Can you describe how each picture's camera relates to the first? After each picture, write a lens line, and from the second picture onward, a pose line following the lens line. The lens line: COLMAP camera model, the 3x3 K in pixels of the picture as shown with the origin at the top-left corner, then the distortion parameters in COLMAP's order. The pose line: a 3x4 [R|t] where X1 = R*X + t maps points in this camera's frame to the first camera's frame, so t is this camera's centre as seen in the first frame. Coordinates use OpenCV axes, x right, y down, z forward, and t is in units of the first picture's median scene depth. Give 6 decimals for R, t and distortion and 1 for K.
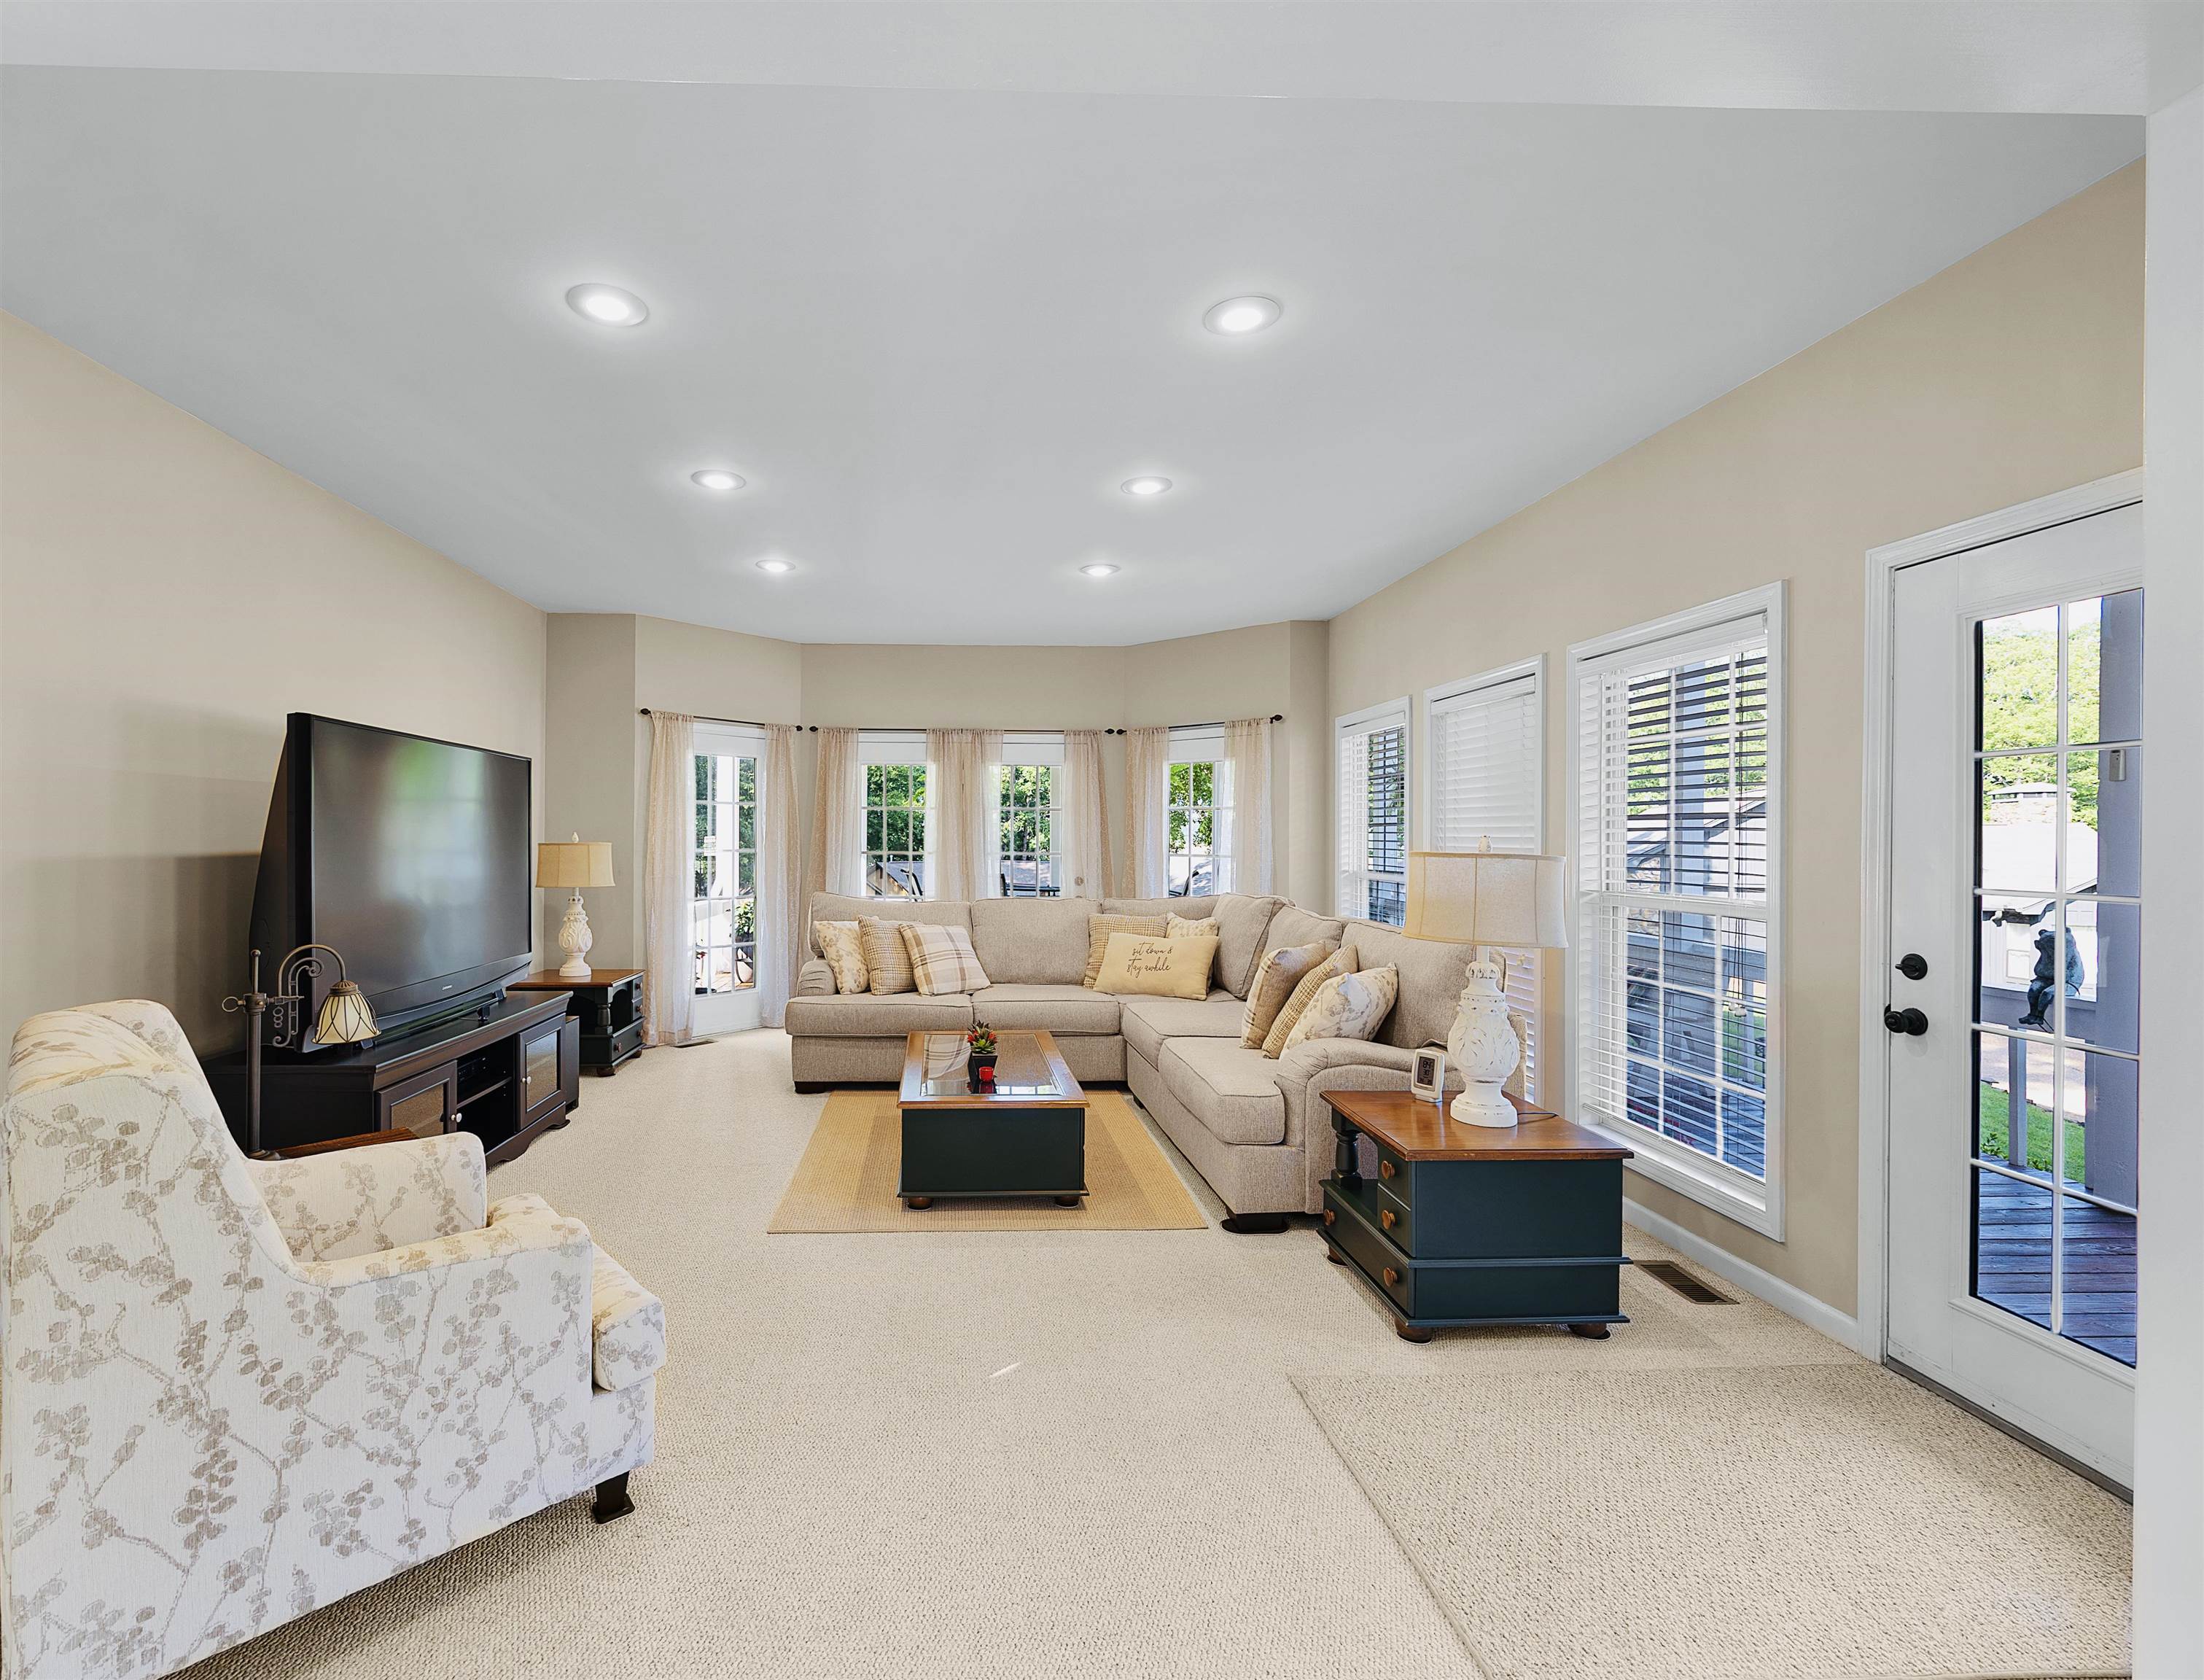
lens RADIAL K [[1160.4, 0, 1096.5], [0, 1160.4, 843.9], [0, 0, 1]] dist [-0.017276, -0.001104]
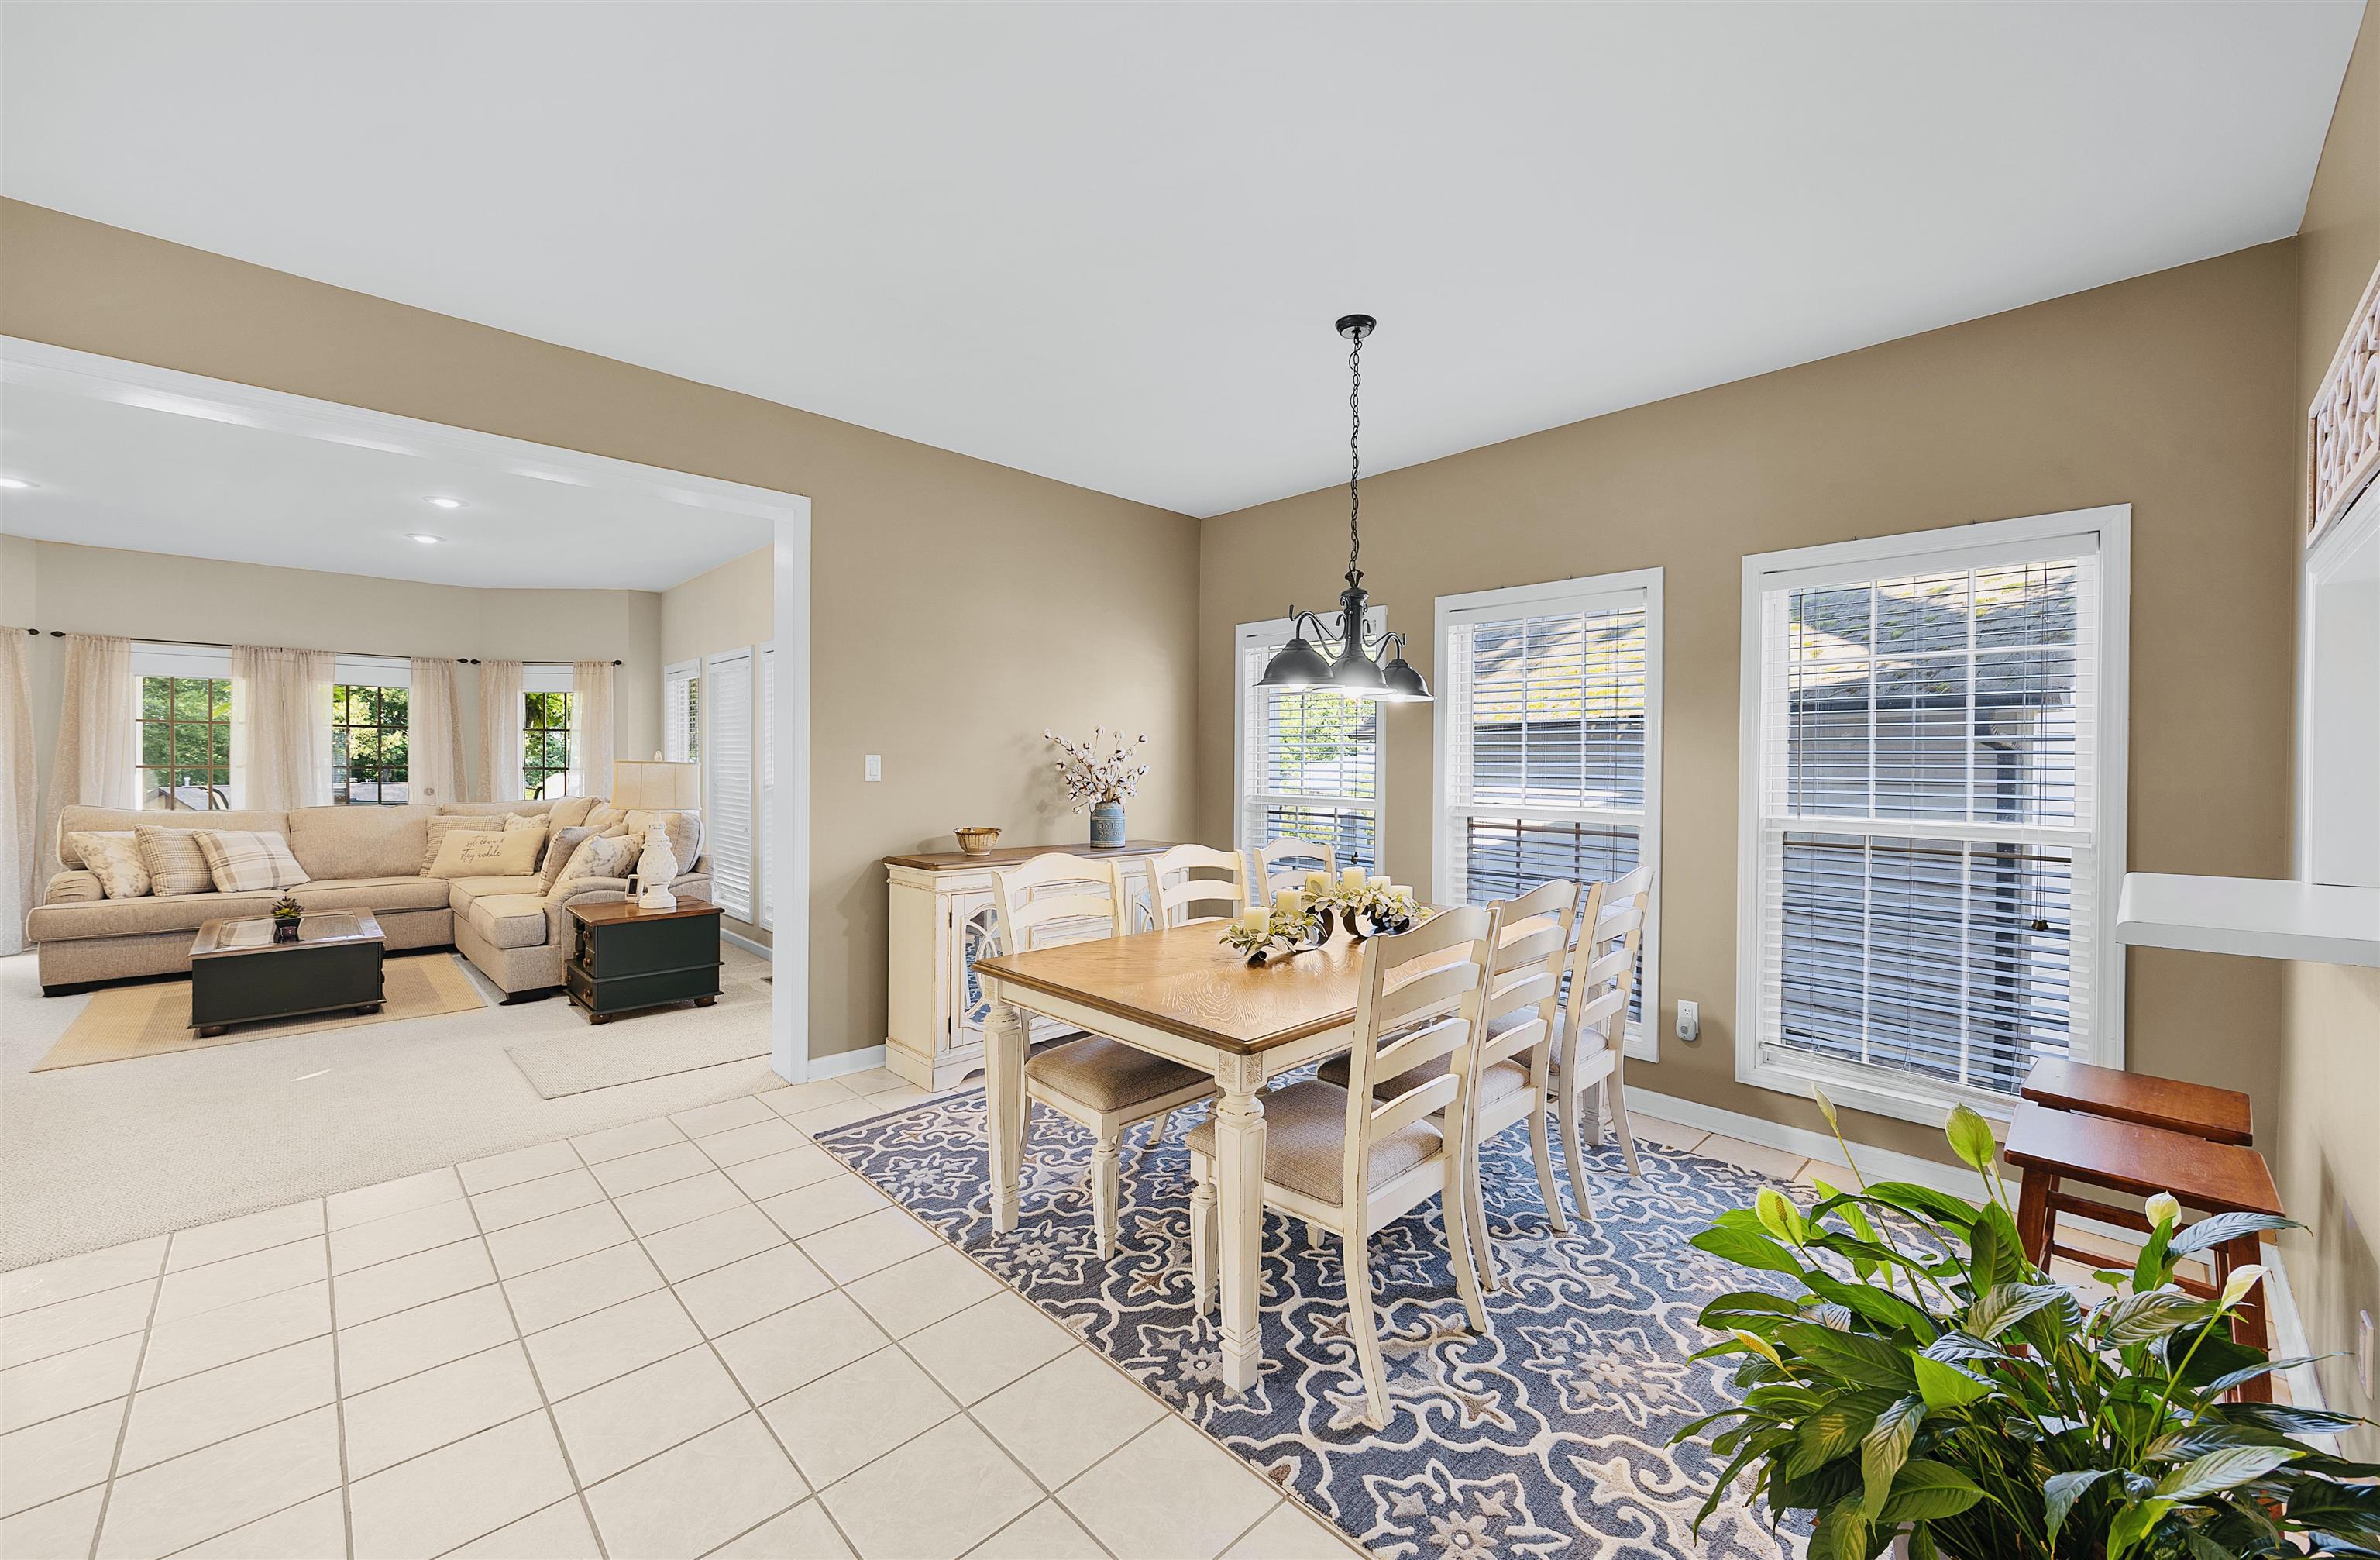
lens RADIAL K [[908.1, 0, 1208.2], [0, 908.1, 772.2], [0, 0, 1]] dist [-0.001257, -0.000348]
pose [[0.782674, -0.003613, 0.622422, 0.046395], [-0.003146, 0.999947, 0.009760, 0.003455], [-0.622424, -0.009598, 0.782621, -0.253887]]
